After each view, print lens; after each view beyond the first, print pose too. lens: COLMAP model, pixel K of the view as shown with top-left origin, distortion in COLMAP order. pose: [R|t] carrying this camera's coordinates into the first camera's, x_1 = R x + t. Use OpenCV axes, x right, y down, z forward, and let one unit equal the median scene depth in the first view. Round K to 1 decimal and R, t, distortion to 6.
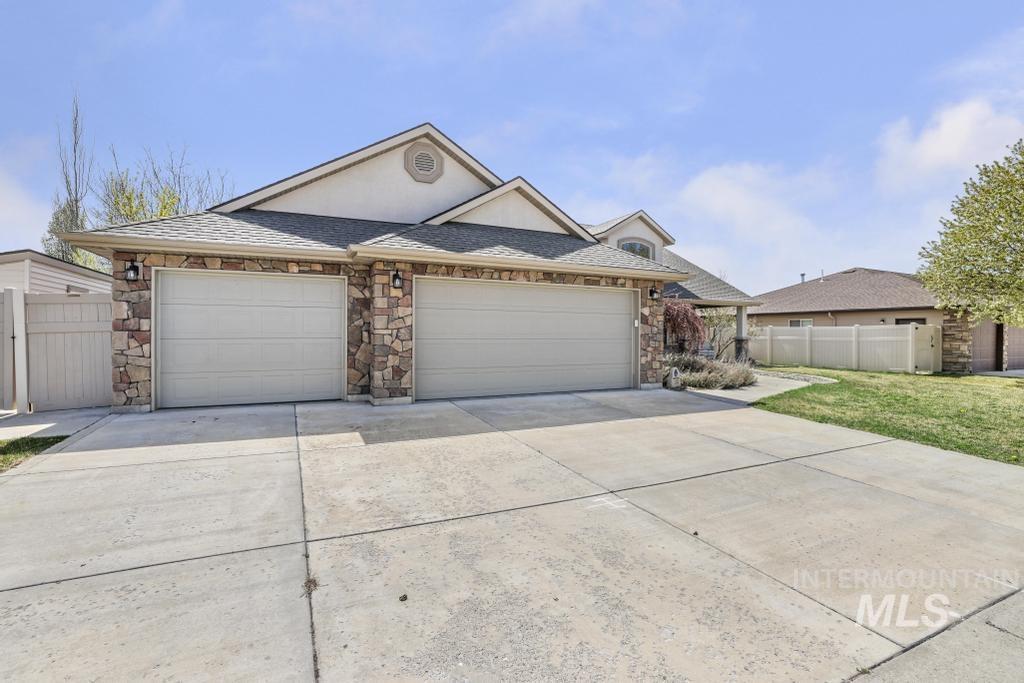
lens RADIAL K [[452.4, 0, 510.0], [0, 452.4, 338.9], [0, 0, 1]] dist [-0.028421, 0.004593]
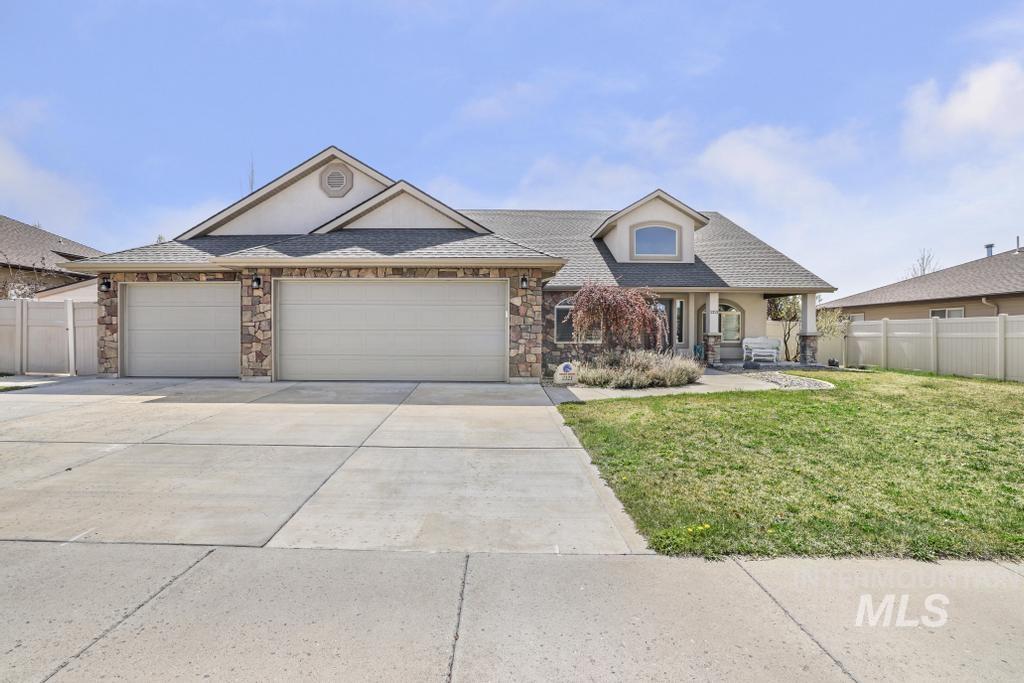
lens RADIAL K [[452.4, 0, 499.5], [0, 452.4, 339.8], [0, 0, 1]] dist [-0.028421, 0.004593]
pose [[0.906106, 0.003456, -0.423038, 0.783626], [-0.003518, 0.999994, 0.000633, 0.022467], [0.423037, 0.000914, 0.906112, 0.142016]]
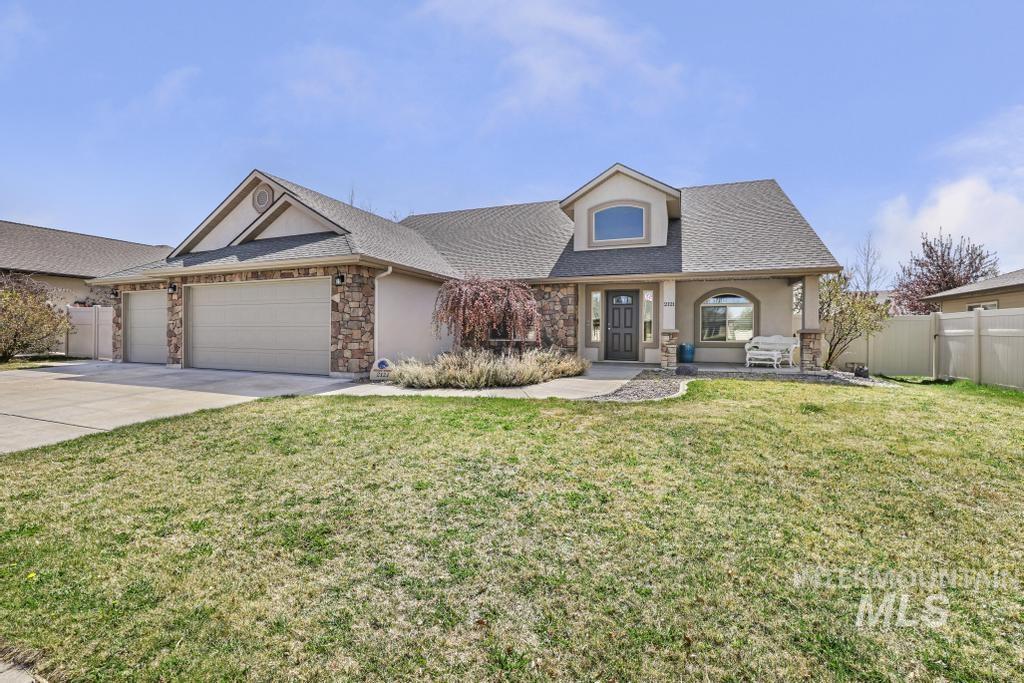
lens RADIAL K [[452.4, 0, 503.6], [0, 452.4, 334.4], [0, 0, 1]] dist [-0.028421, 0.004593]
pose [[0.679442, 0.002133, -0.733726, 1.474826], [-0.009731, 0.999934, -0.006104, 0.023033], [0.733664, 0.011287, 0.679418, 0.703094]]
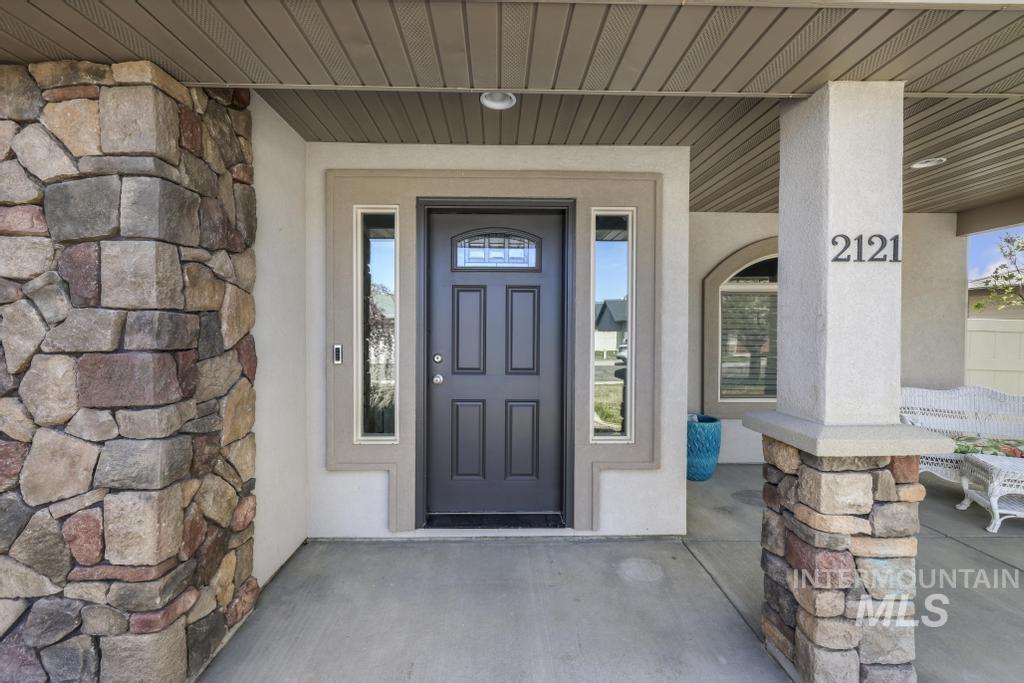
lens RADIAL K [[452.4, 0, 513.5], [0, 452.4, 336.4], [0, 0, 1]] dist [-0.028421, 0.004593]
pose [[0.913016, 0.001475, -0.407921, 0.733127], [0.000077, 0.999993, 0.003786, -0.046730], [0.407924, -0.003488, 0.913009, 1.794046]]
